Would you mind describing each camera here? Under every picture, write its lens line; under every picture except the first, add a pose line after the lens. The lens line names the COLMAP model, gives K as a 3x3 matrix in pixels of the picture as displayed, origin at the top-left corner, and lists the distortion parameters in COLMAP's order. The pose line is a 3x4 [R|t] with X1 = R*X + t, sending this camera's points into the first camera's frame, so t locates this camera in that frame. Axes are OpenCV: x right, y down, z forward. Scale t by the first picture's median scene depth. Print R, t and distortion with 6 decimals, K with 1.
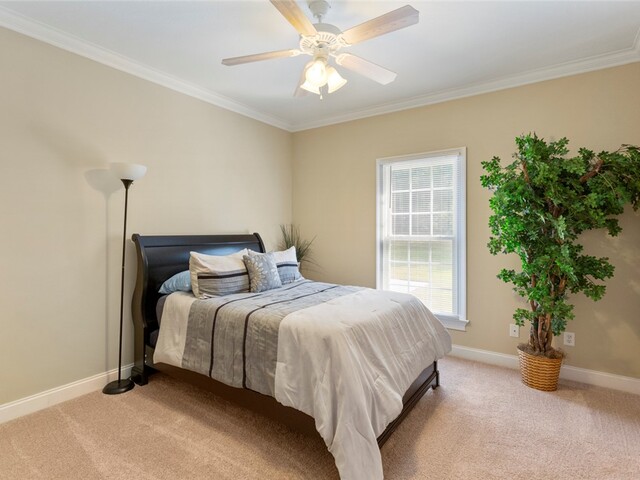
lens RADIAL K [[344.5, 0, 318.5], [0, 344.5, 237.4], [0, 0, 1]] dist [-0.008740, 0.004065]
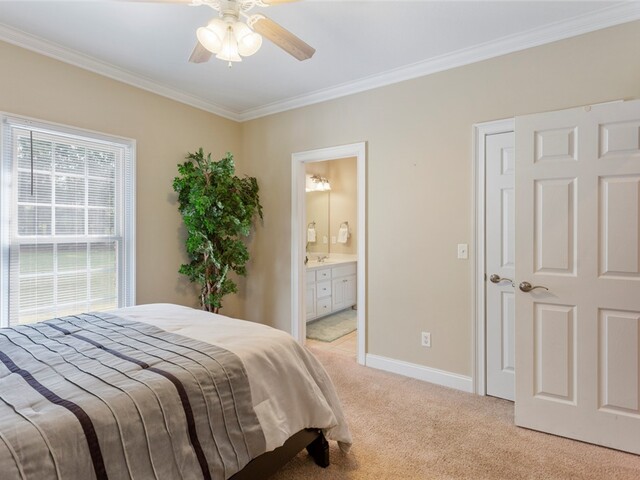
lens RADIAL K [[344.5, 0, 319.3], [0, 344.5, 234.7], [0, 0, 1]] dist [-0.008740, 0.004065]
pose [[-0.009201, -0.012628, 0.999878, -0.492639], [0.015564, 0.999797, 0.012770, -0.009660], [-0.999837, 0.015680, -0.009003, 0.495978]]
